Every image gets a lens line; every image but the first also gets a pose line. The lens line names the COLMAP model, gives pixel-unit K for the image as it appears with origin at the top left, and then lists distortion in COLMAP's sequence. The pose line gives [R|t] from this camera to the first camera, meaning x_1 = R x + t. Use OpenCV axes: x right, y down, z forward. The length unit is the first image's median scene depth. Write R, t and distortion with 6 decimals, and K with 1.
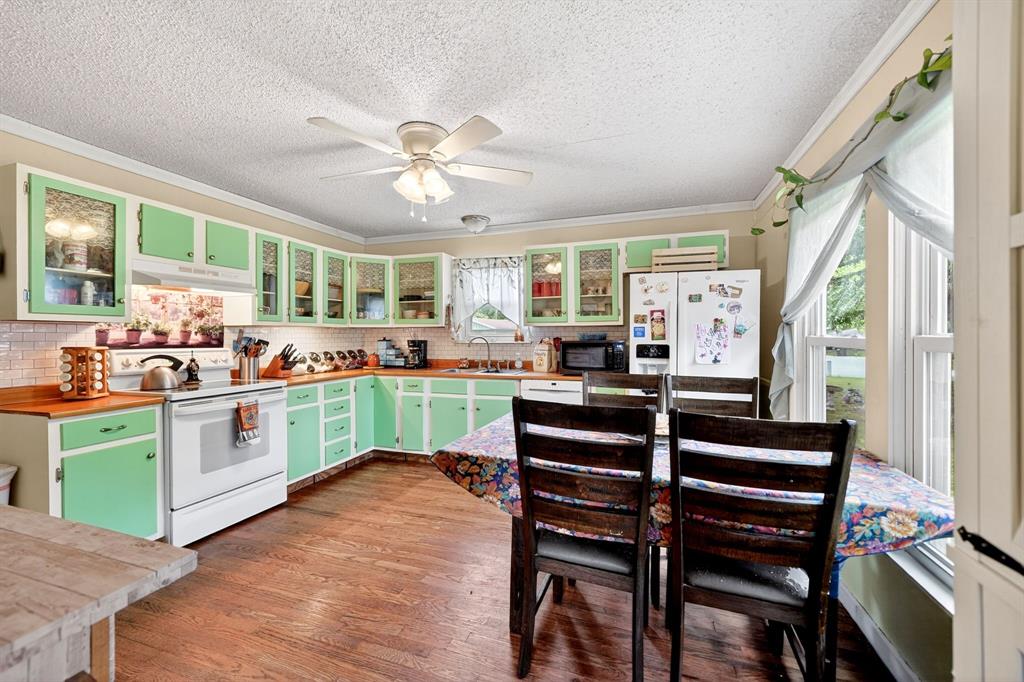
lens RADIAL K [[410.6, 0, 510.3], [0, 410.6, 338.1], [0, 0, 1]] dist [0.002314, 0.000837]
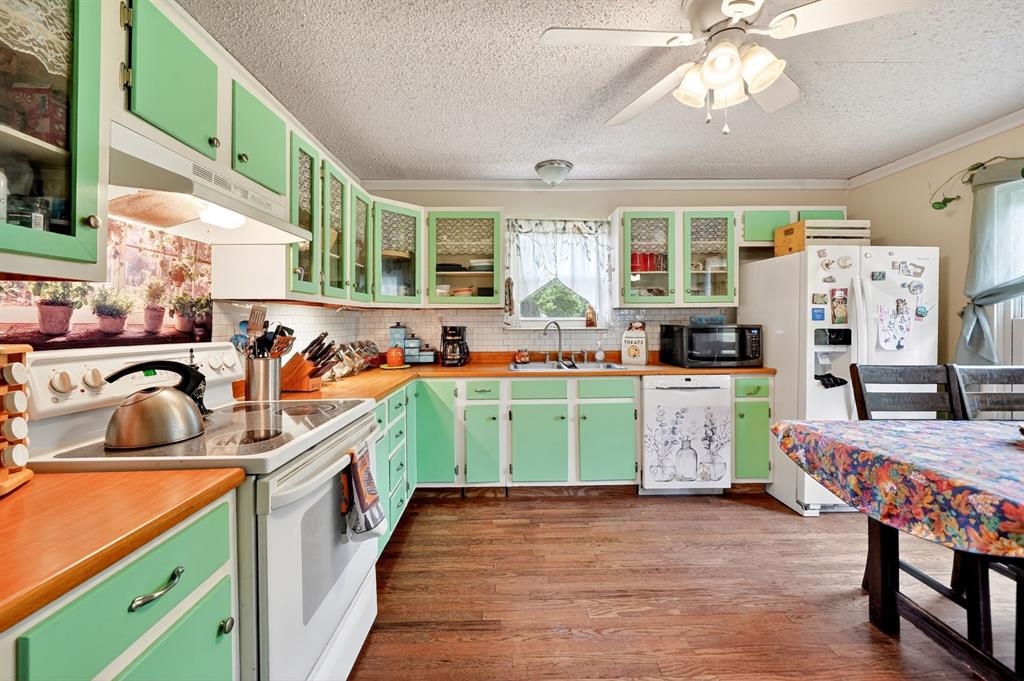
lens RADIAL K [[417.4, 0, 514.5], [0, 417.4, 322.0], [0, 0, 1]] dist [0.000119, 0.000107]
pose [[0.939906, -0.001908, 0.341428, -0.484362], [0.004392, 0.999969, -0.006504, 0.003373], [-0.341405, 0.007612, 0.939885, 0.346674]]
